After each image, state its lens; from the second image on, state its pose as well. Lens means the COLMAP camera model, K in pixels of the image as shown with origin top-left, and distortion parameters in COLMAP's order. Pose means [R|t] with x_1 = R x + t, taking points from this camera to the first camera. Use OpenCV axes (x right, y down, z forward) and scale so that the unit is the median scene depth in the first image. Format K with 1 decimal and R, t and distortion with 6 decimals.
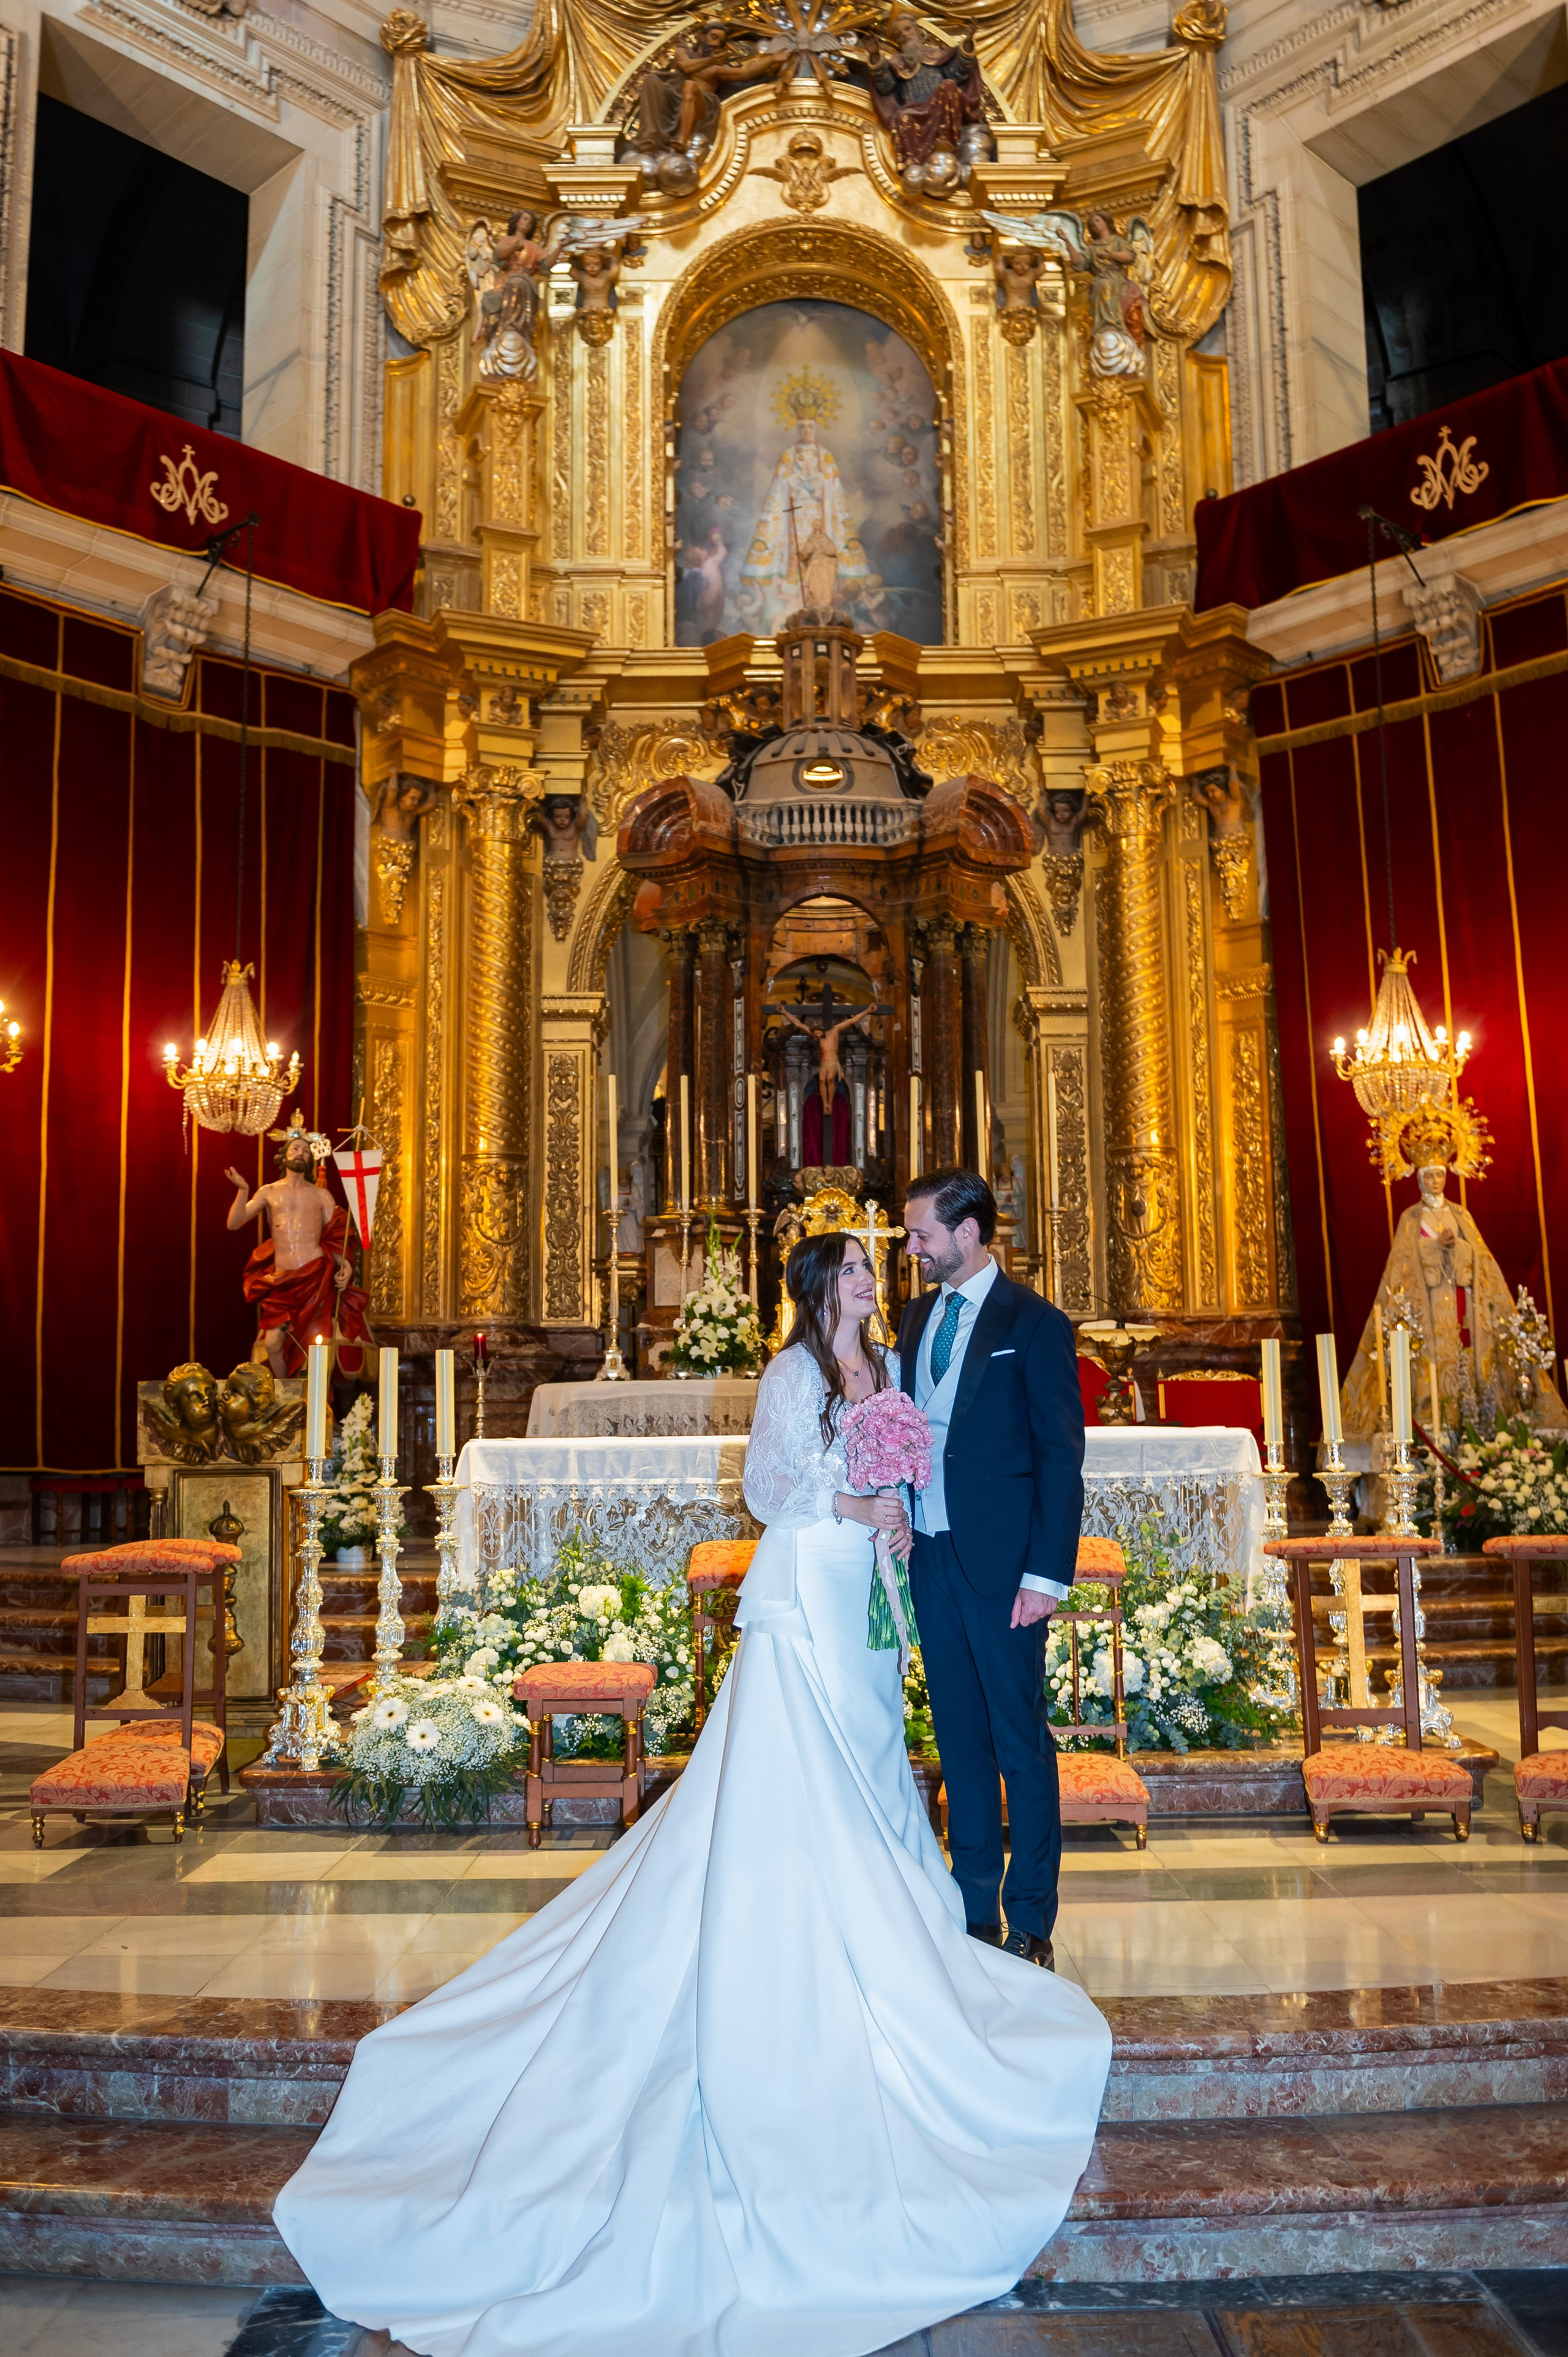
lens RADIAL K [[2233.2, 0, 784.0], [0, 2233.2, 1178.5], [0, 0, 1]] dist [-0.040836, -0.000925]
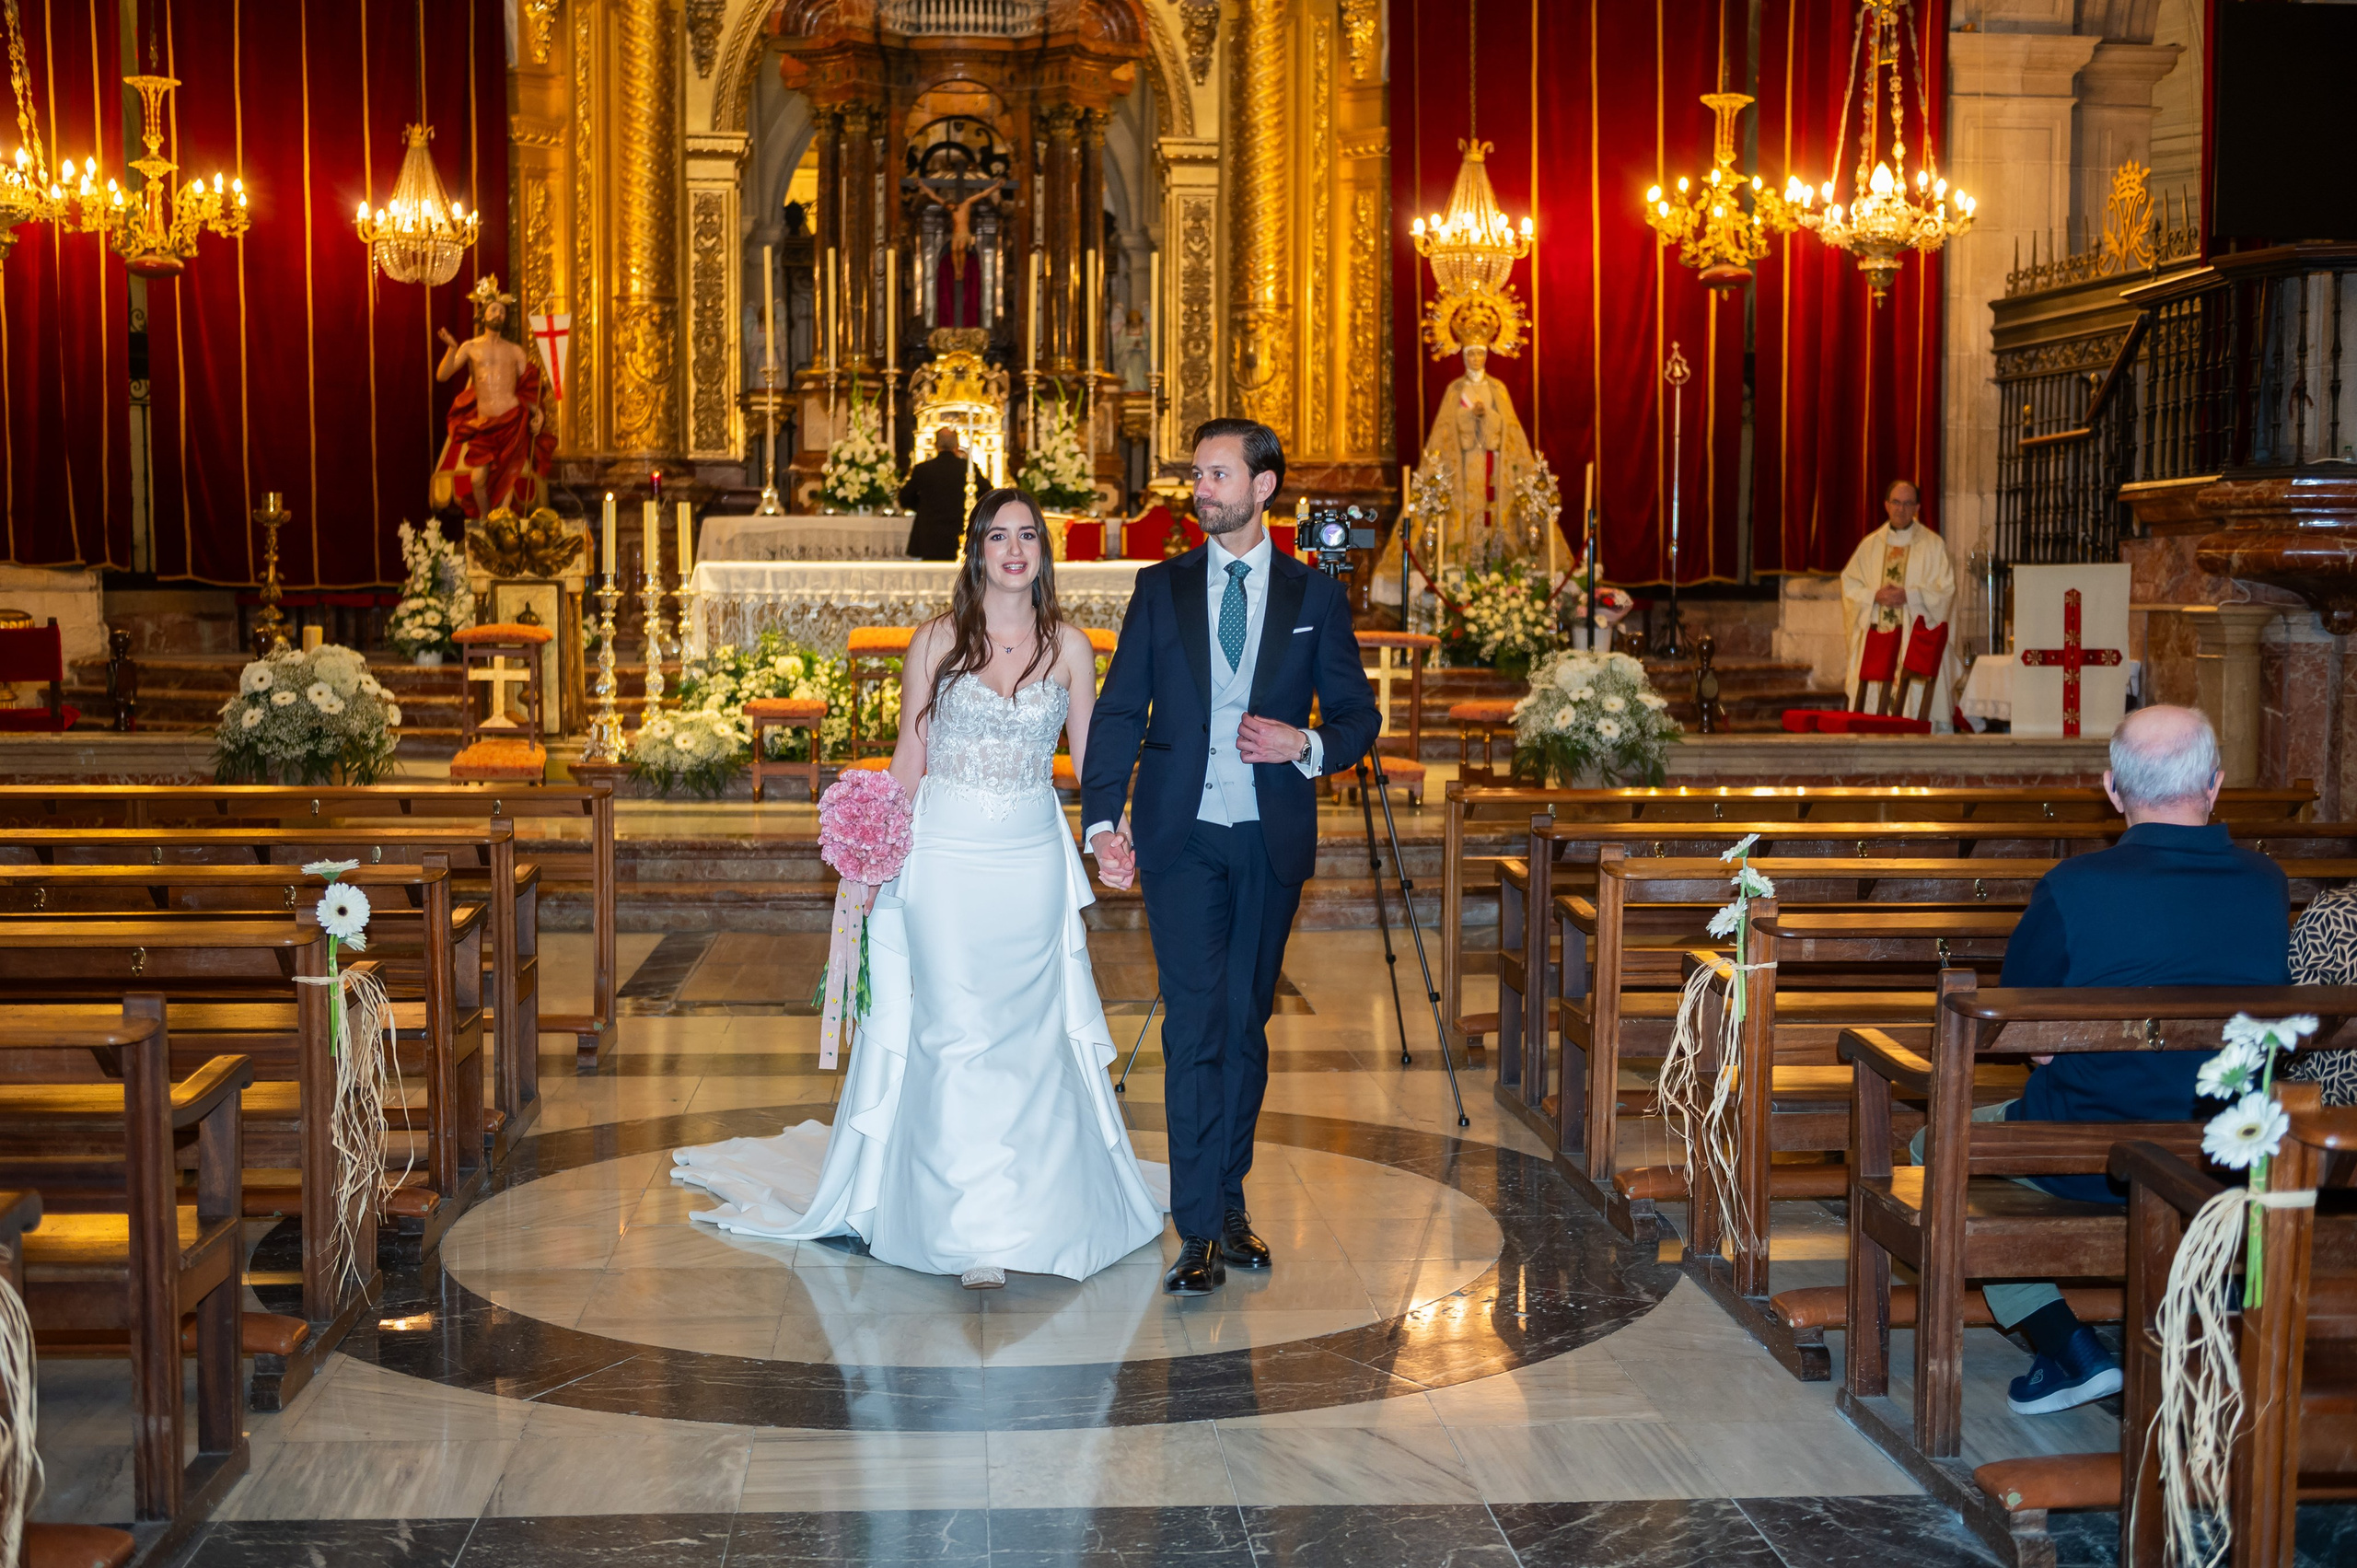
lens RADIAL K [[2980.0, 0, 1178.5], [0, 2980.0, 784.0], [0, 0, 1]] dist [0.016990, 0.000732]
pose [[0.996534, 0.010975, 0.082456, 0.008851], [-0.026032, 0.982614, 0.183825, -0.058790], [-0.079005, -0.185335, 0.979494, -0.526493]]
